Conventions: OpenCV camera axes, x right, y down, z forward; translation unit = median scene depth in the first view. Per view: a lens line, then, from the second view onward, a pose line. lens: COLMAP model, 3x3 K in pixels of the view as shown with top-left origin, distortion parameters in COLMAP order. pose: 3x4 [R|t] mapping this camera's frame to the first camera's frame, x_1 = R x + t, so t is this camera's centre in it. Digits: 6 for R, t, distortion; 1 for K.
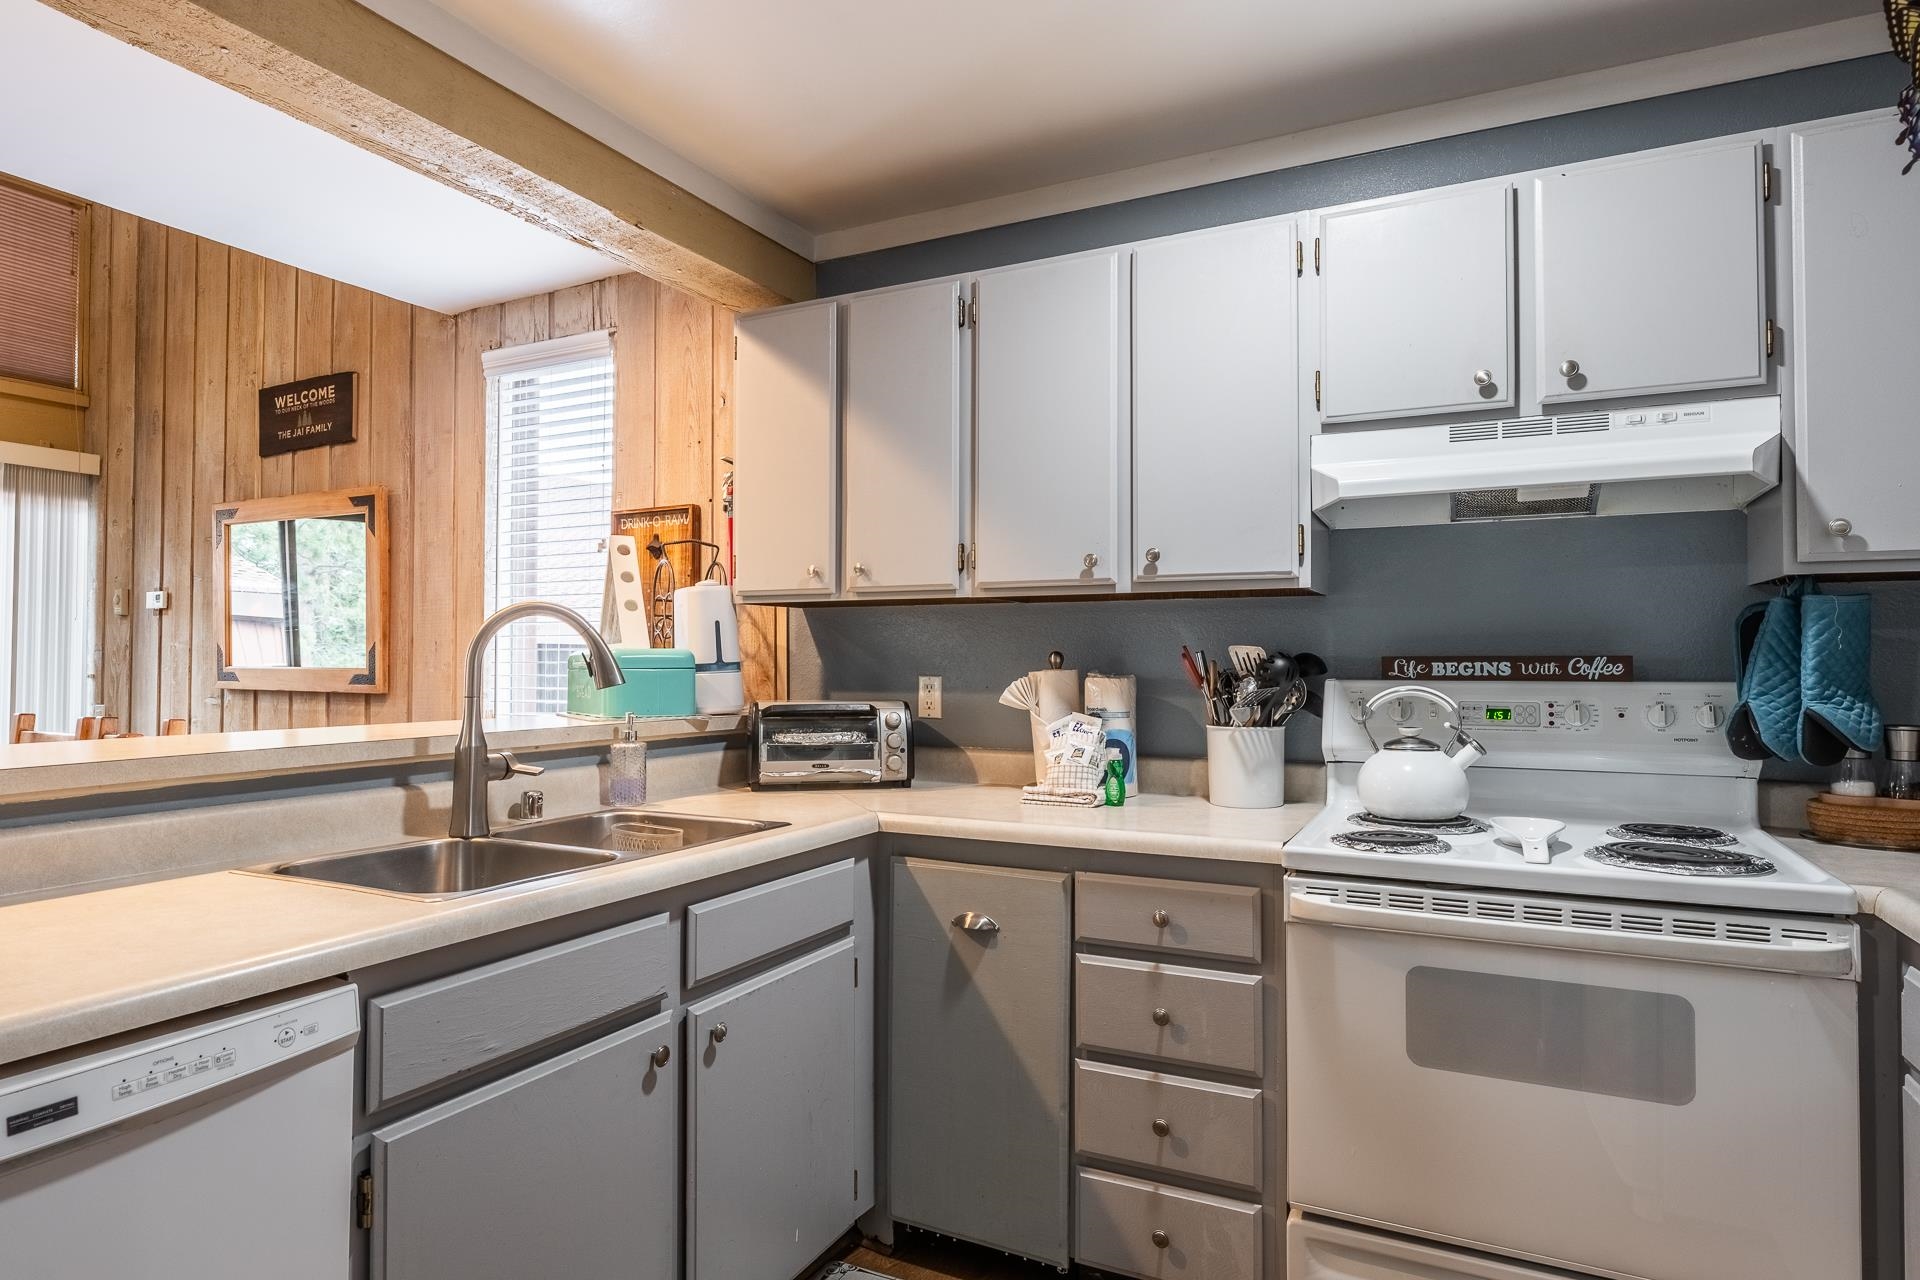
lens RADIAL K [[1067.9, 0, 950.5], [0, 1067.9, 634.4], [0, 0, 1]] dist [-0.001863, -0.000794]
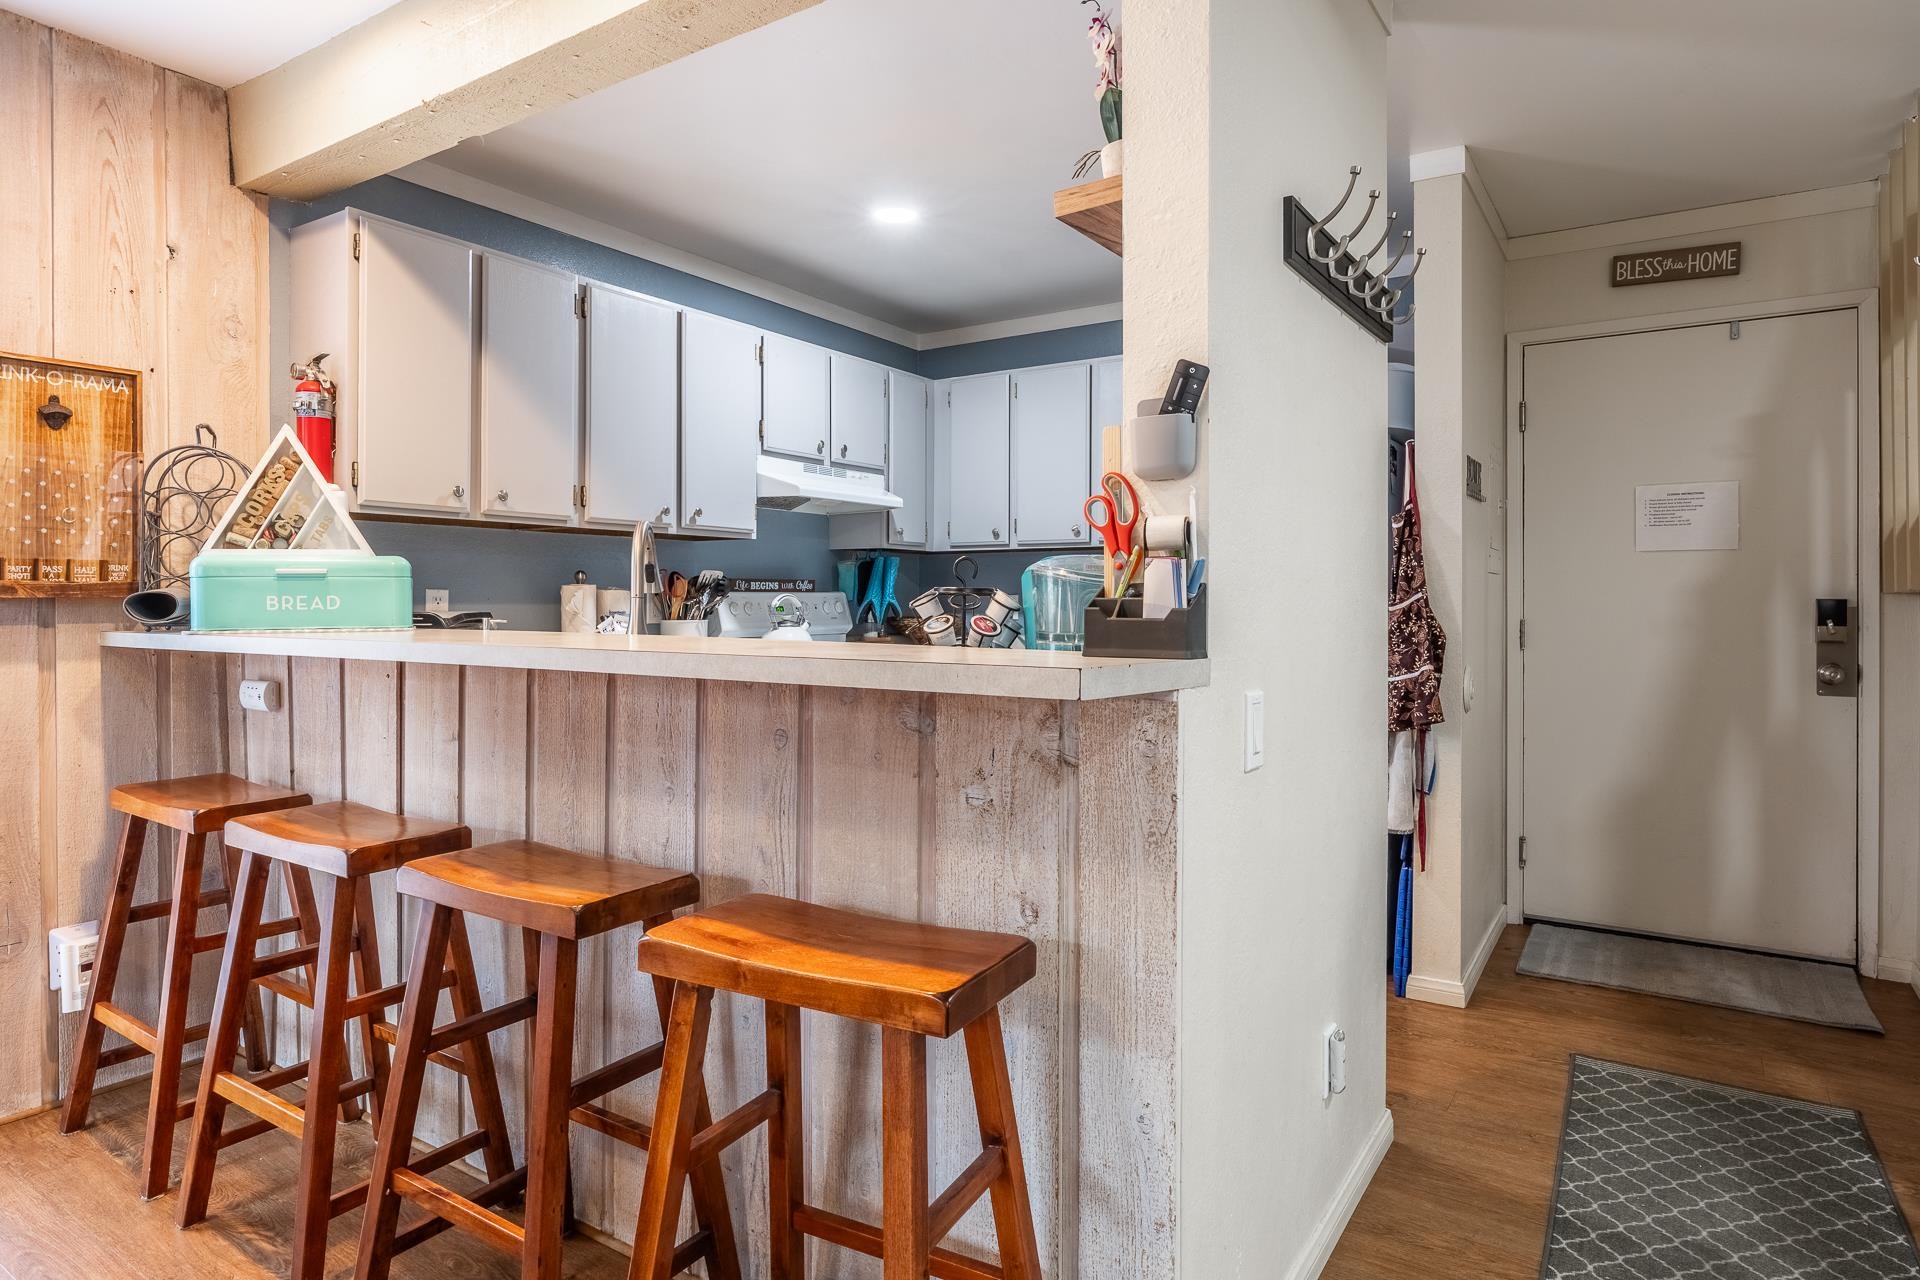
lens RADIAL K [[1090.4, 0, 956.8], [0, 1090.4, 598.6], [0, 0, 1]] dist [-0.003907, -0.001146]
pose [[0.117294, 0.000503, 0.993097, -1.451329], [-0.025797, 0.999664, 0.002541, 0.042888], [-0.992762, -0.025917, 0.117267, 0.449833]]
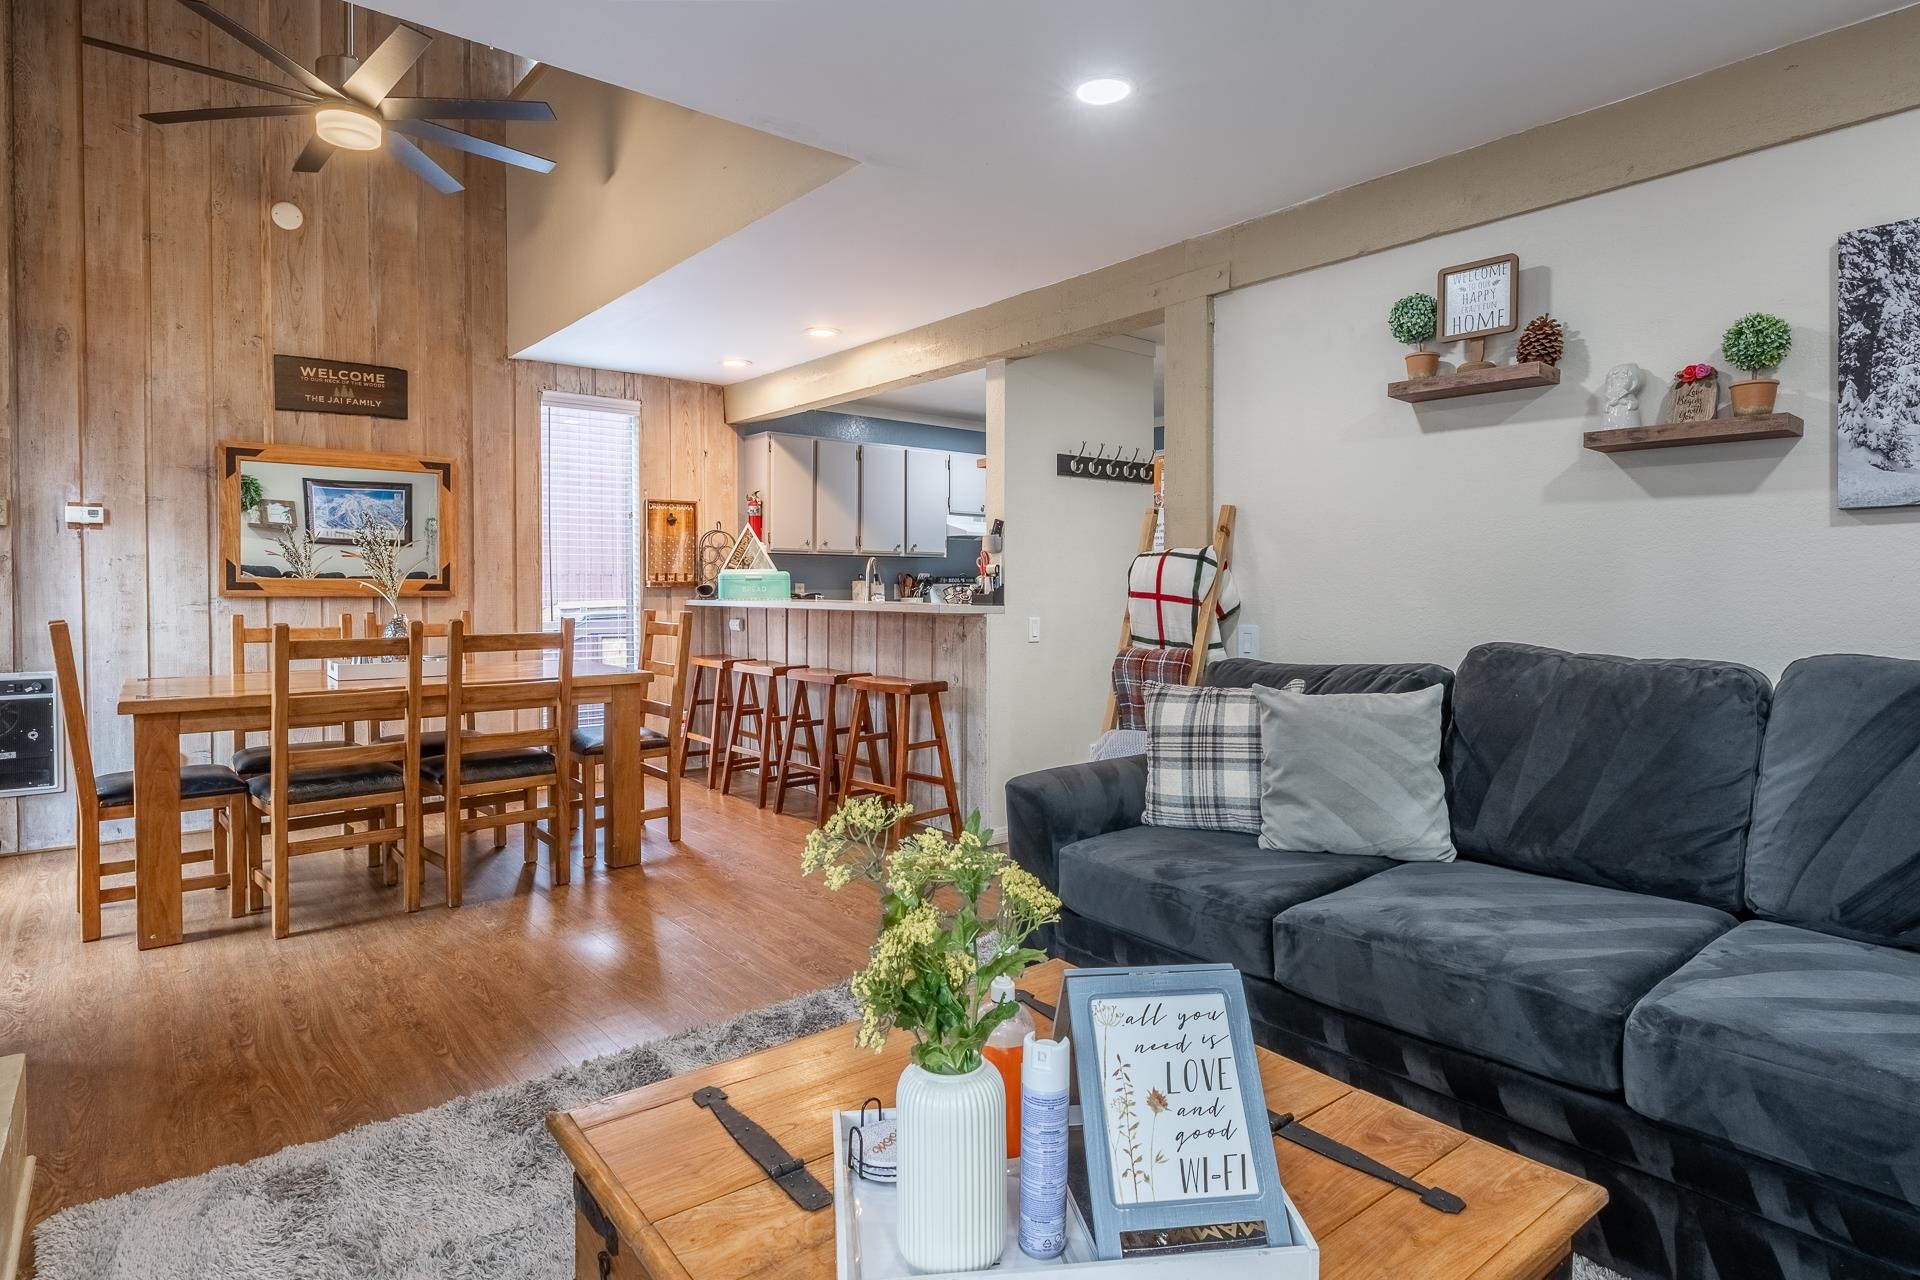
lens RADIAL K [[1022.5, 0, 959.3], [0, 1022.5, 599.2], [0, 0, 1]] dist [0.000163, 0.000064]
pose [[0.400266, -0.011887, 0.916322, -2.802942], [-0.024118, 0.999433, 0.023500, 0.014548], [-0.916082, -0.031506, 0.399752, -0.416920]]
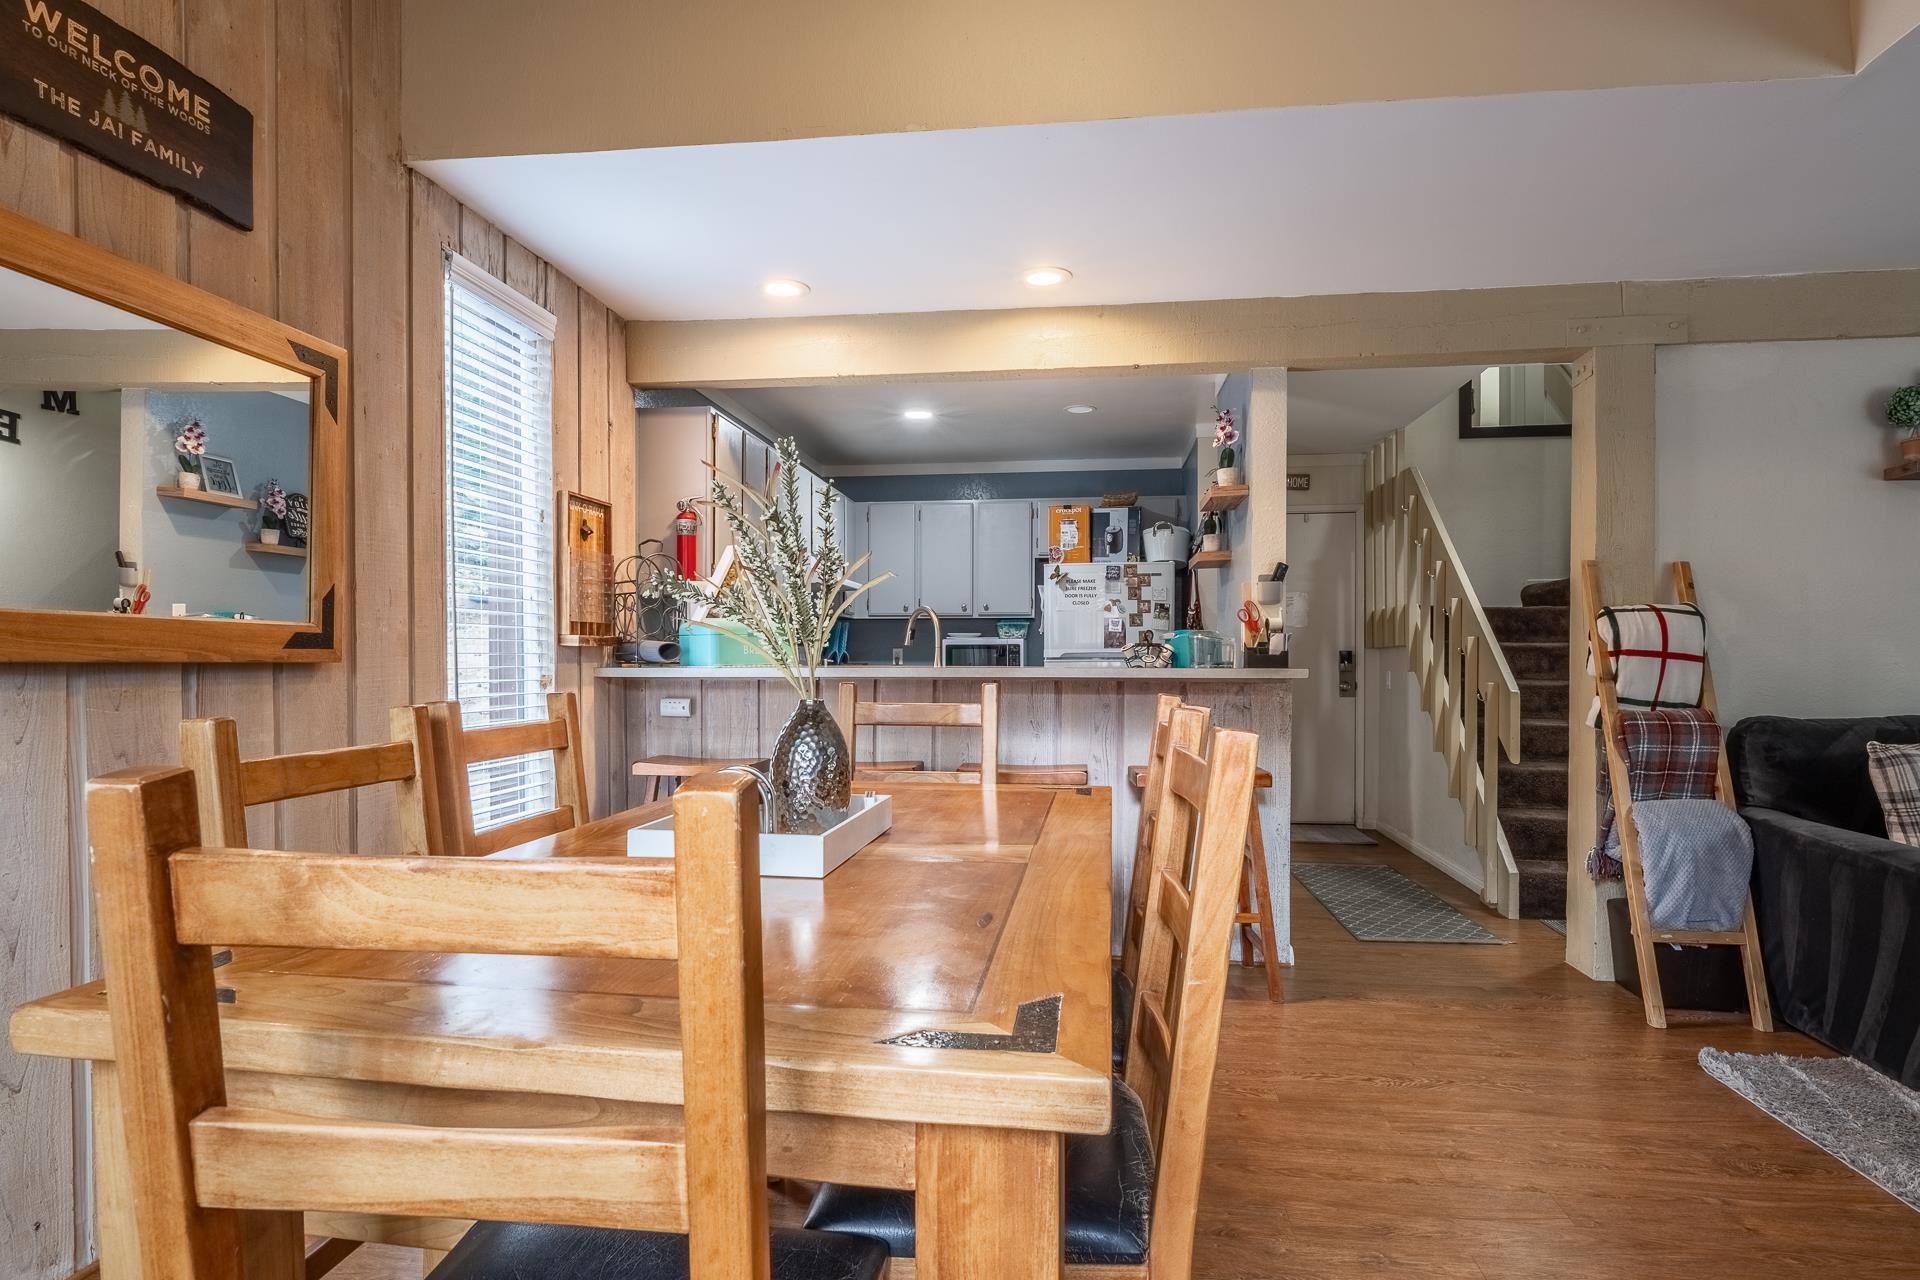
lens RADIAL K [[1009.9, 0, 959.0], [0, 1009.9, 665.7], [0, 0, 1]] dist [-0.004672, 0.000048]
pose [[-0.331808, -0.010518, 0.943288, -2.236684], [-0.025155, 0.999681, 0.002298, 0.082374], [-0.943012, -0.022966, -0.331966, 1.501008]]
